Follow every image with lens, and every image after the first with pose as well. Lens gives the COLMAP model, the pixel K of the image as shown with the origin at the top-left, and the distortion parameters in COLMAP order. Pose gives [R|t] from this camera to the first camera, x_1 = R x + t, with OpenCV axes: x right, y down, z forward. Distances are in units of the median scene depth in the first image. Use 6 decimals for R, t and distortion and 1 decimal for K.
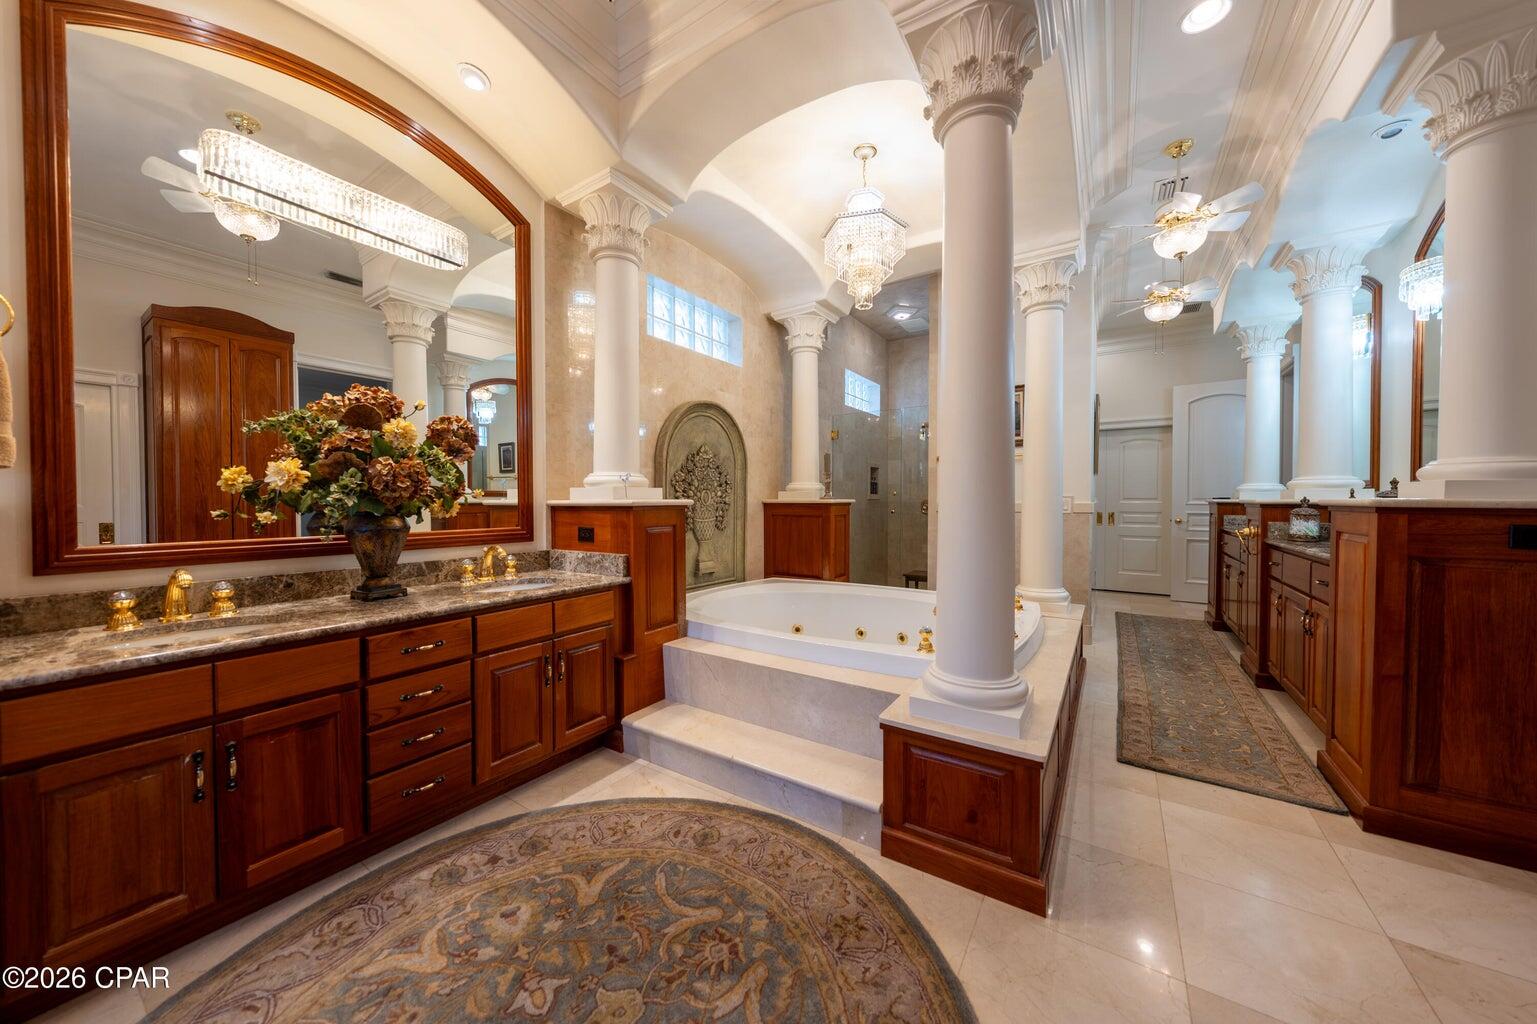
lens RADIAL K [[521.8, 0, 776.9], [0, 521.8, 507.4], [0, 0, 1]] dist [-0.004403, 0.001070]
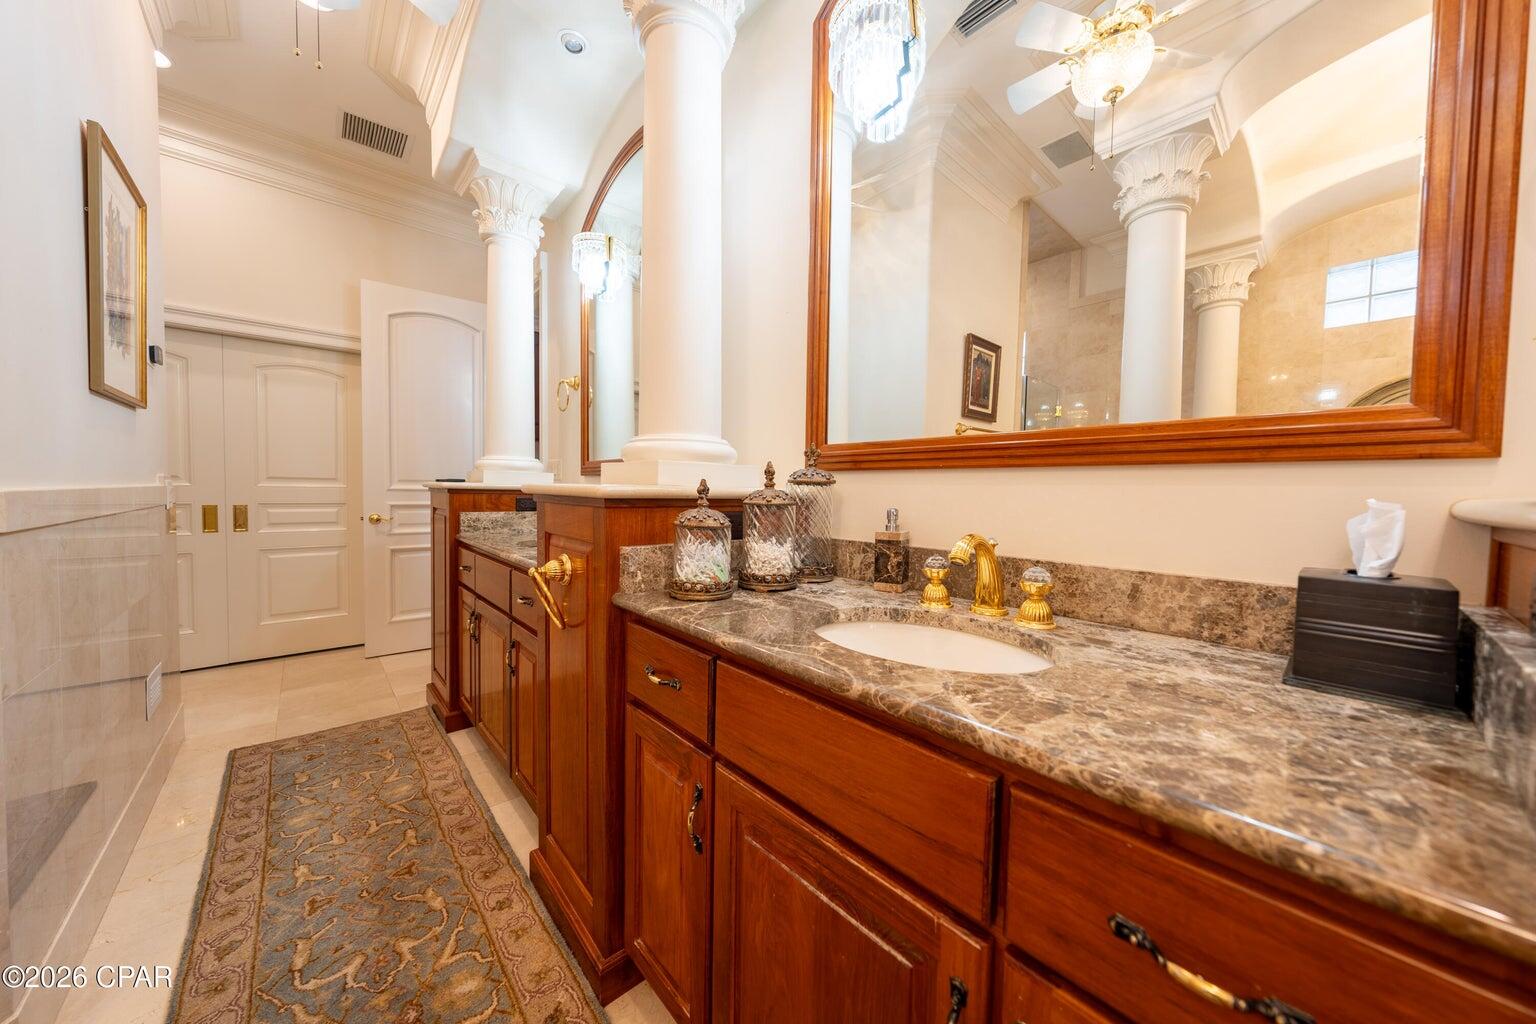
lens RADIAL K [[521.4, 0, 776.0], [0, 521.4, 505.5], [0, 0, 1]] dist [-0.004403, 0.001070]
pose [[0.256185, -0.031640, 0.966110, 0.400084], [0.000707, 0.999470, 0.032545, -0.008665], [-0.966628, -0.007655, 0.256071, 0.515874]]
